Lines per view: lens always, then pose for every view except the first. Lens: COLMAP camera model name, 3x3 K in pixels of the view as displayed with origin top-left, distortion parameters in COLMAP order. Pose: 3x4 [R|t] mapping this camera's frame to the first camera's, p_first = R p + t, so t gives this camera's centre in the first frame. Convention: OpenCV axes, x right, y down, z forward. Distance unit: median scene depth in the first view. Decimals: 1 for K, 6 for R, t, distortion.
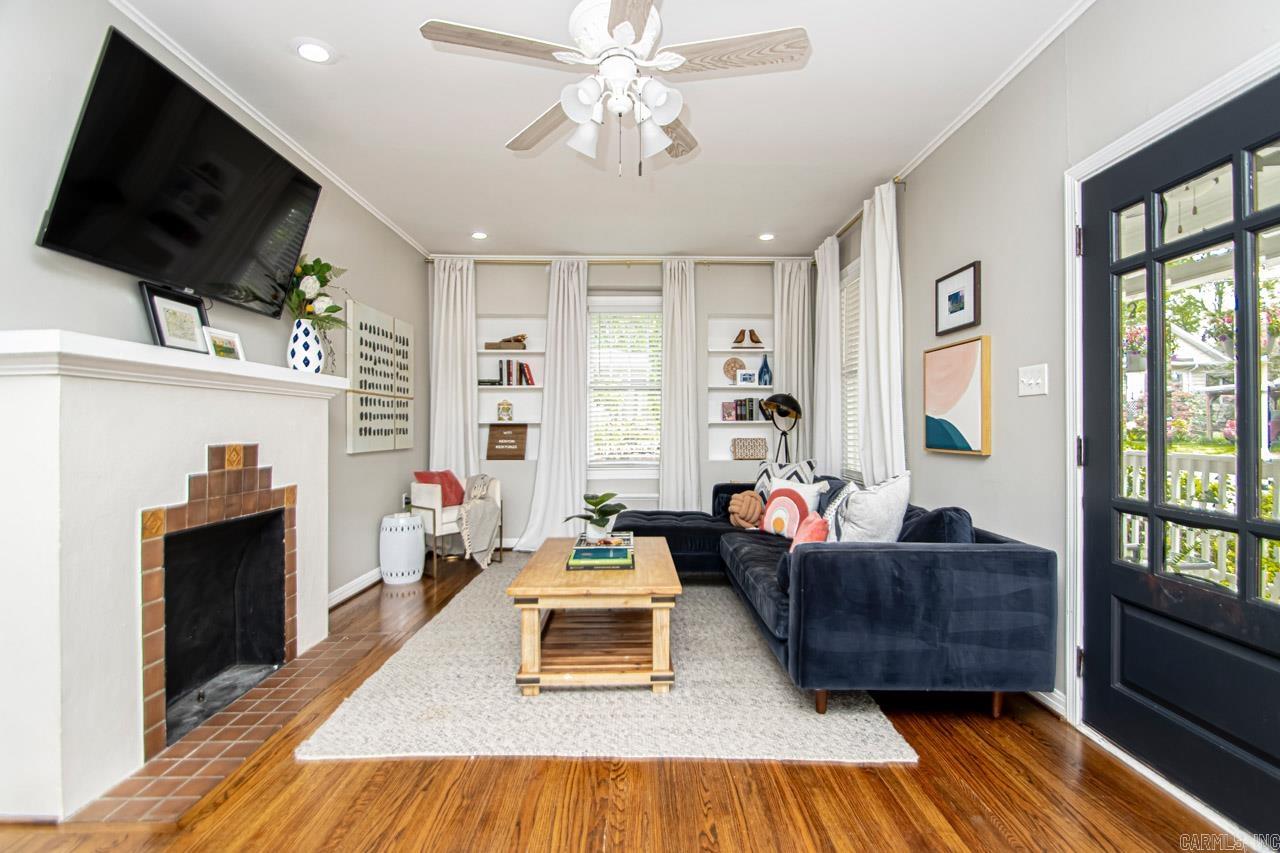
lens RADIAL K [[598.0, 0, 654.4], [0, 598.0, 422.9], [0, 0, 1]] dist [0.012844, -0.016482]
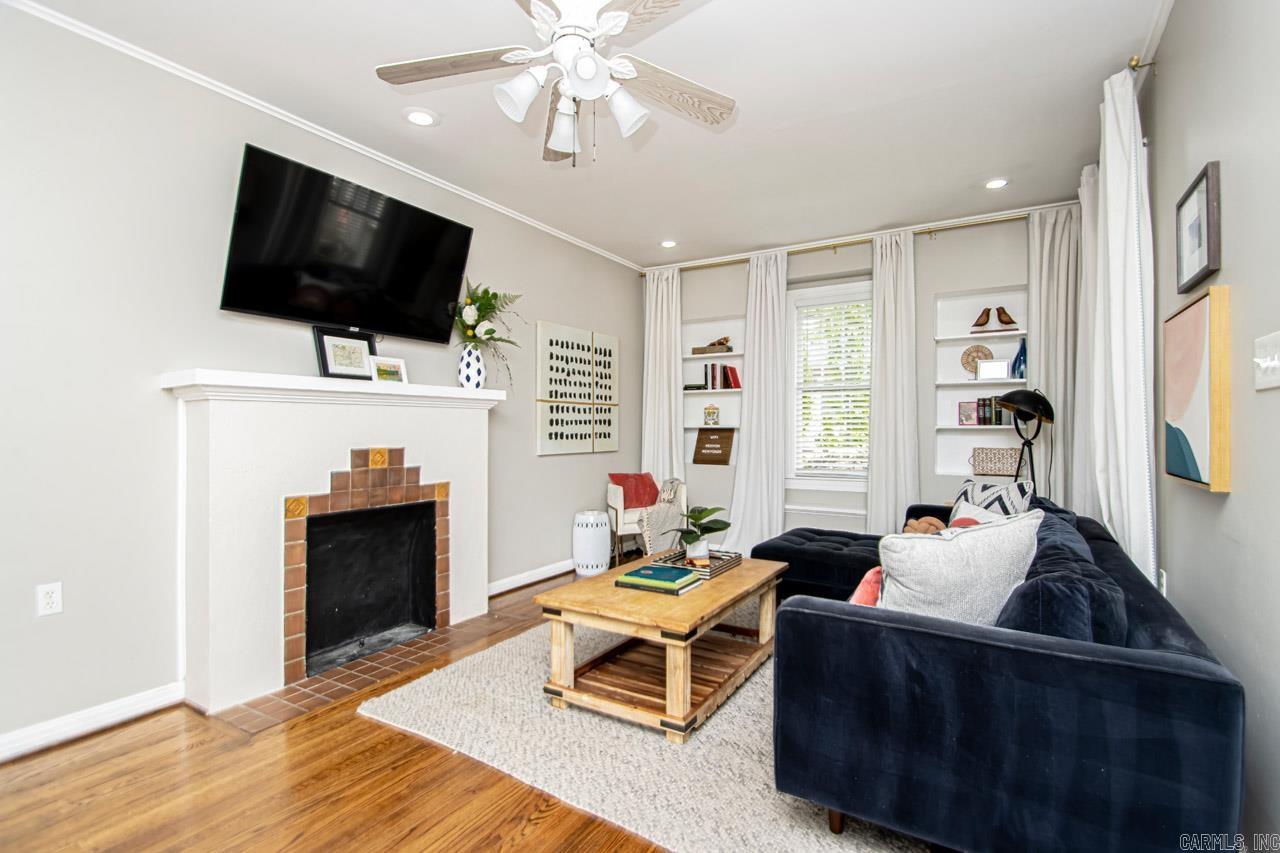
lens RADIAL K [[598.0, 0, 654.4], [0, 598.0, 422.9], [0, 0, 1]] dist [0.012844, -0.016482]
pose [[0.843981, -0.000911, -0.536372, 0.366122], [0.000954, 1.000000, -0.000197, -0.012683], [0.536372, -0.000345, 0.843982, 0.197585]]
